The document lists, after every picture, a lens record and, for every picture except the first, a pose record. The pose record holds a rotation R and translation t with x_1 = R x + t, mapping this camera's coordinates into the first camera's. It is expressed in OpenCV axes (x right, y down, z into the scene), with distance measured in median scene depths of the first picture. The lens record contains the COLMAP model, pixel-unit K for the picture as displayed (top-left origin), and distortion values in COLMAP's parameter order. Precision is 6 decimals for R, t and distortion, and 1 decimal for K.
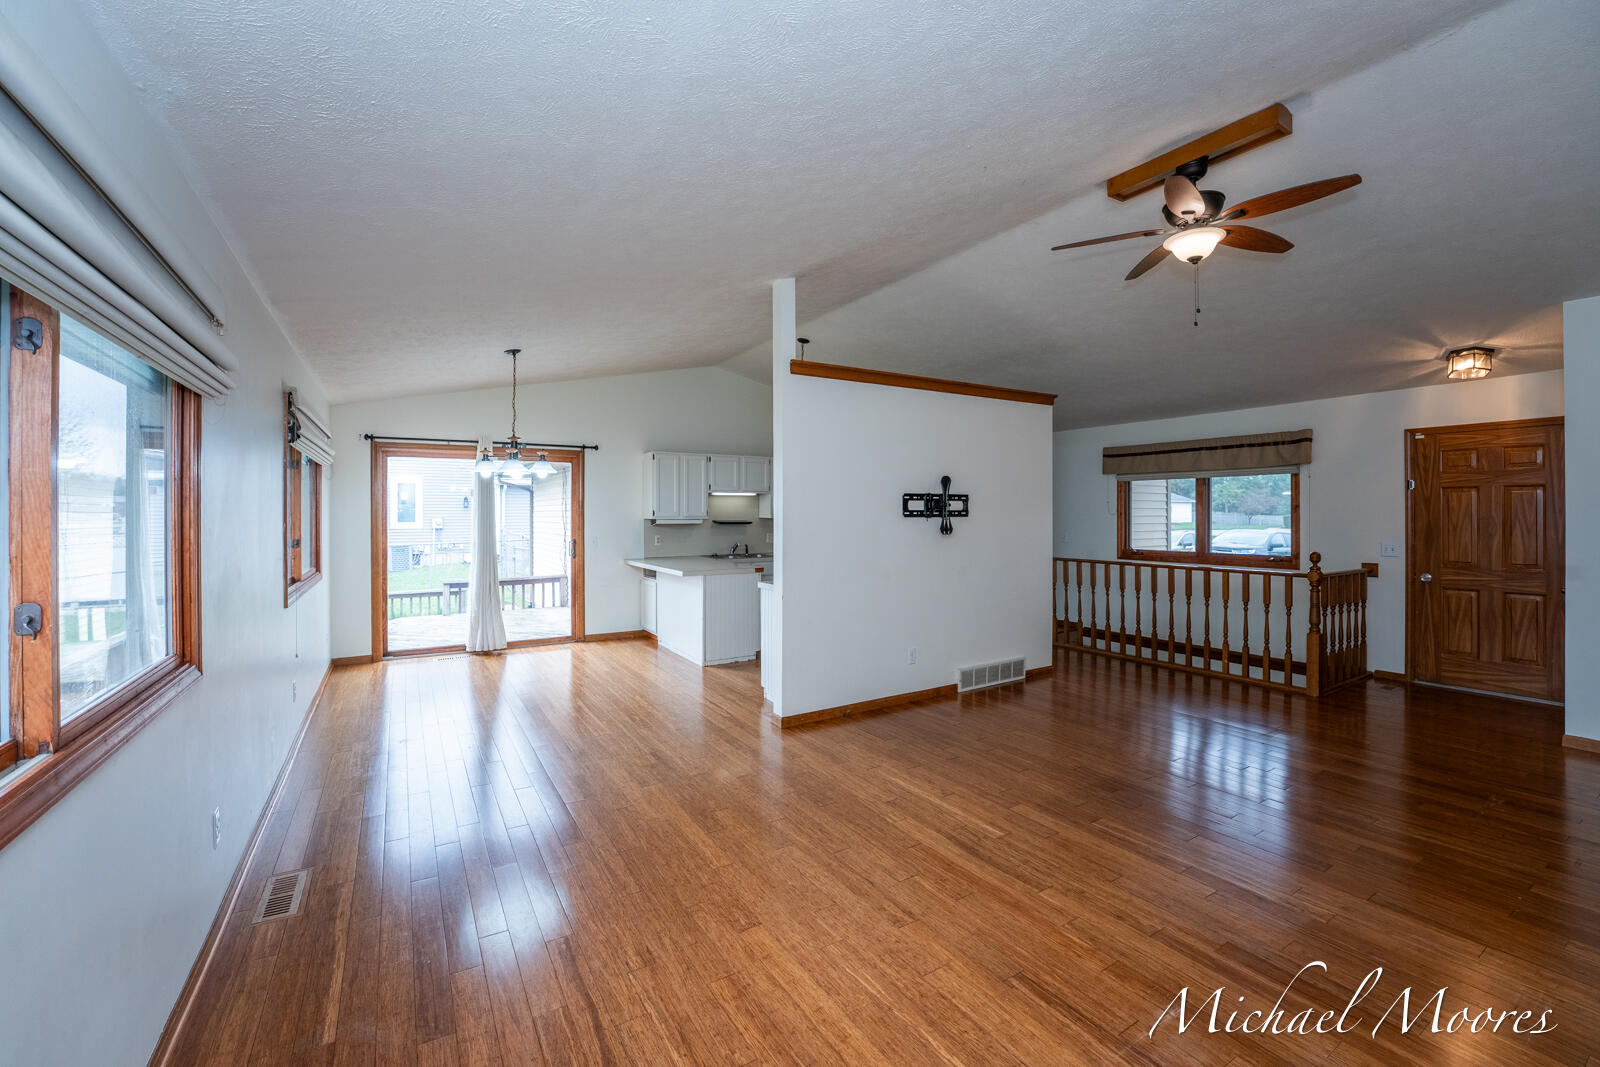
lens RADIAL K [[652.4, 0, 808.9], [0, 652.4, 524.7], [0, 0, 1]] dist [-0.027989, 0.001573]
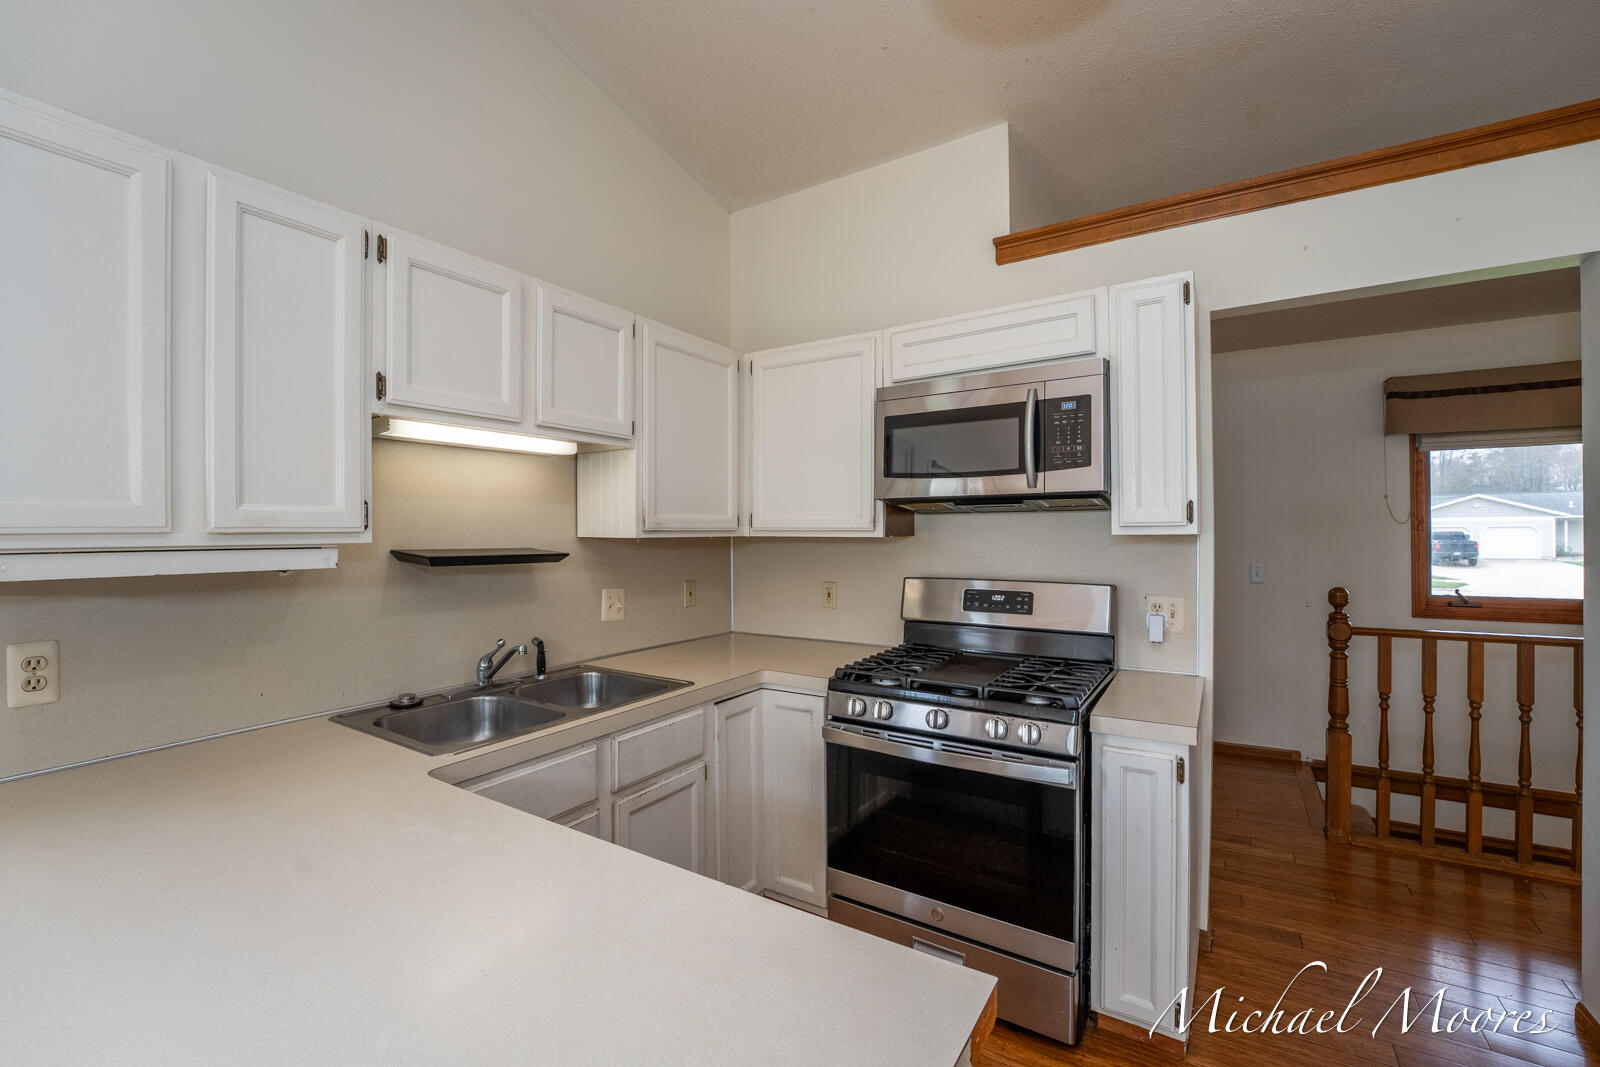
lens RADIAL K [[652.4, 0, 806.8], [0, 652.4, 535.0], [0, 0, 1]] dist [-0.027989, 0.001573]
pose [[0.897789, -0.009727, 0.440319, -0.122748], [0.017306, 0.999763, -0.013200, -0.006716], [-0.440087, 0.019471, 0.897744, 0.767896]]
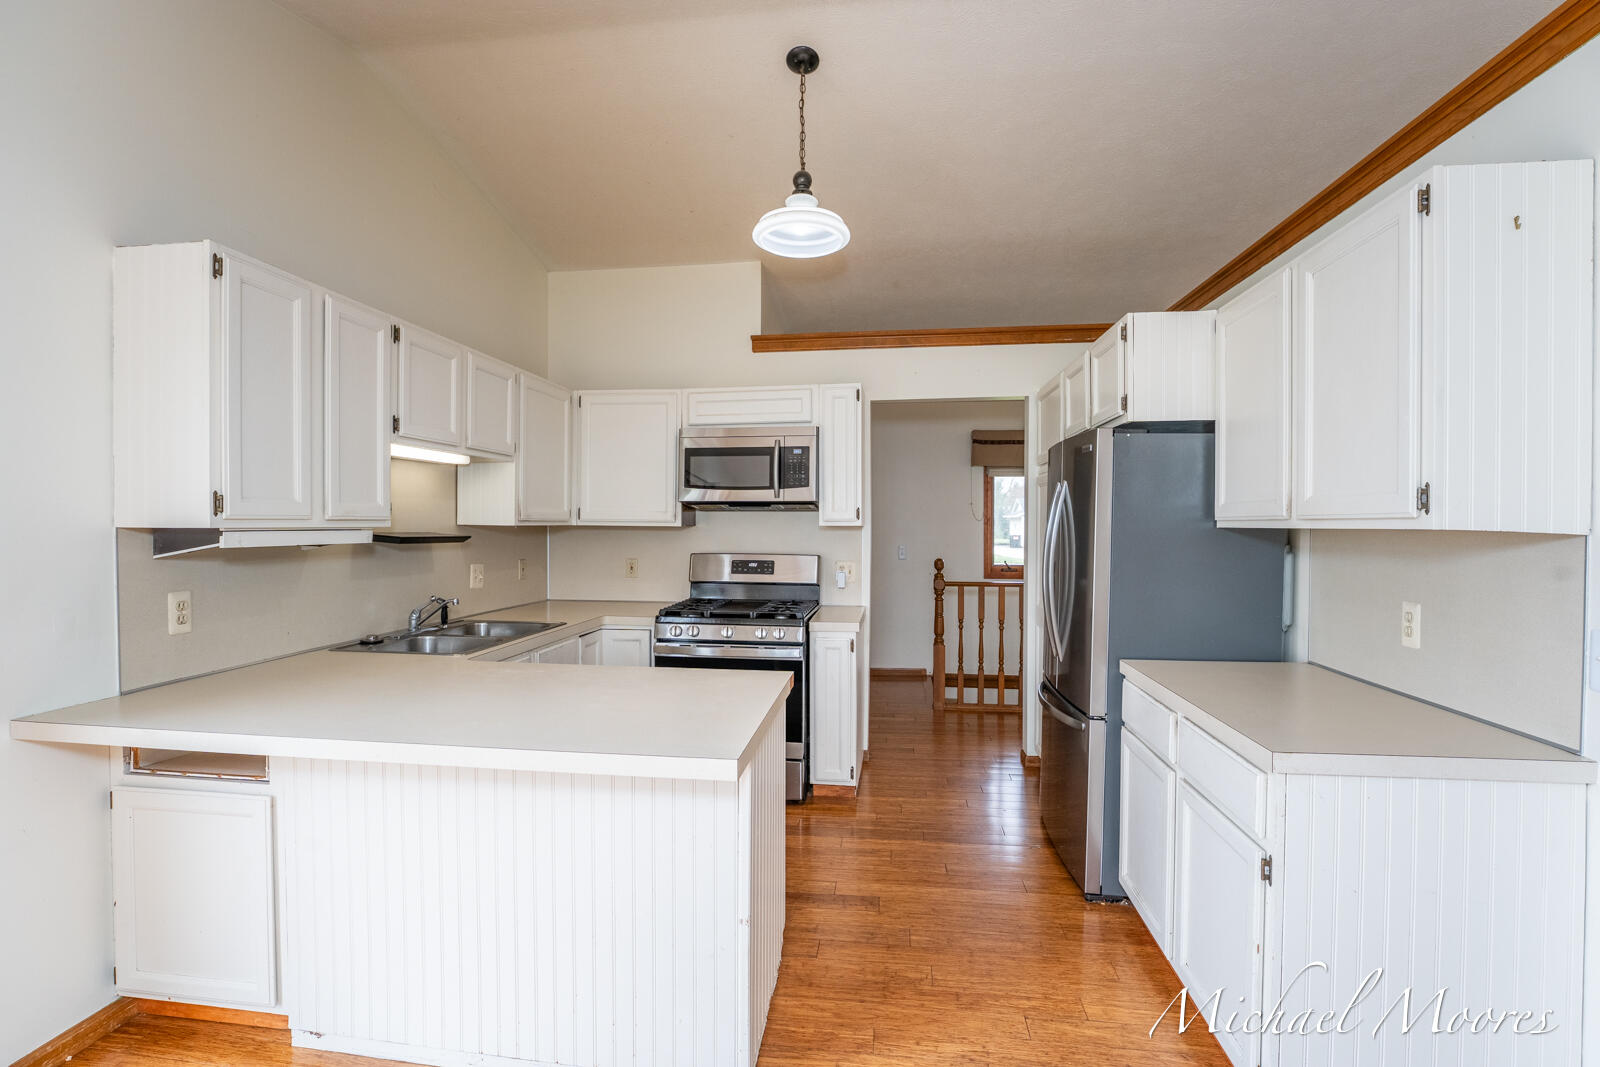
lens RADIAL K [[707.4, 0, 785.0], [0, 707.4, 533.2], [0, 0, 1]] dist [-0.018432, 0.000776]
pose [[0.645063, -0.010793, 0.764053, -0.287152], [0.014475, 0.999893, 0.001904, -0.004192], [-0.763992, 0.009831, 0.645150, 0.649750]]
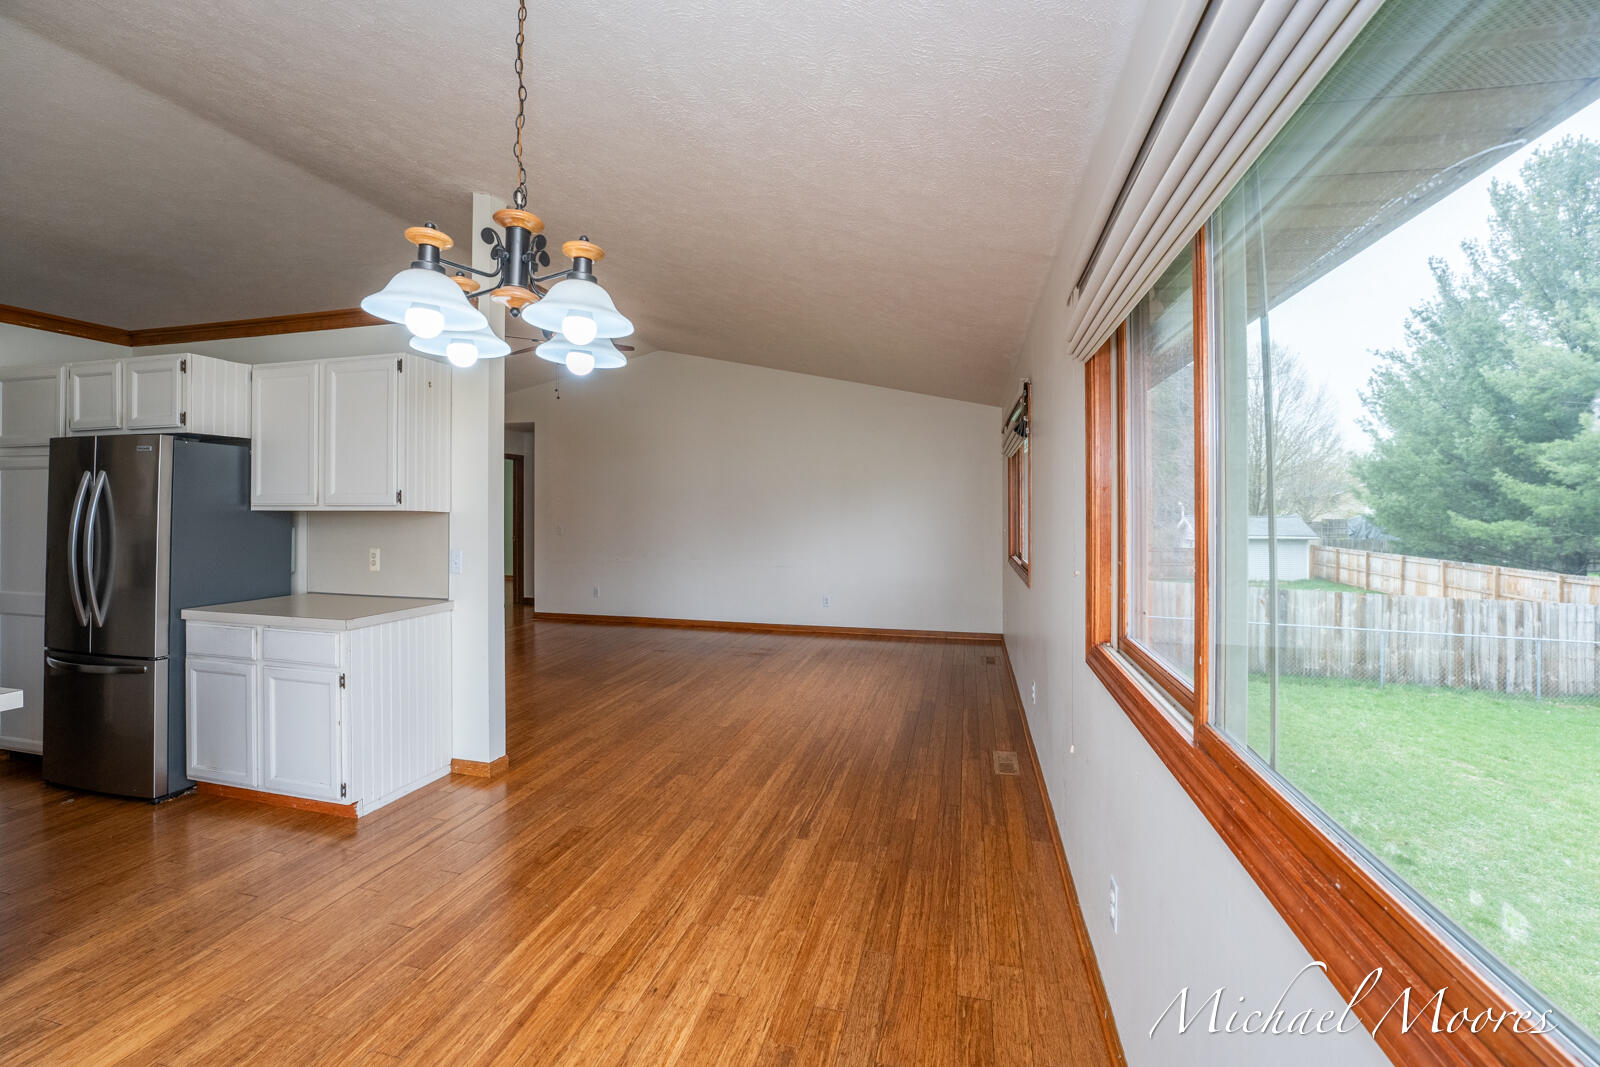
lens RADIAL K [[652.4, 0, 801.9], [0, 652.4, 506.9], [0, 0, 1]] dist [-0.027989, 0.001573]
pose [[-0.688082, 0.001219, 0.725632, -0.498559], [0.012210, 0.999876, 0.009899, -0.005571], [-0.725530, 0.015671, -0.688012, 0.736875]]
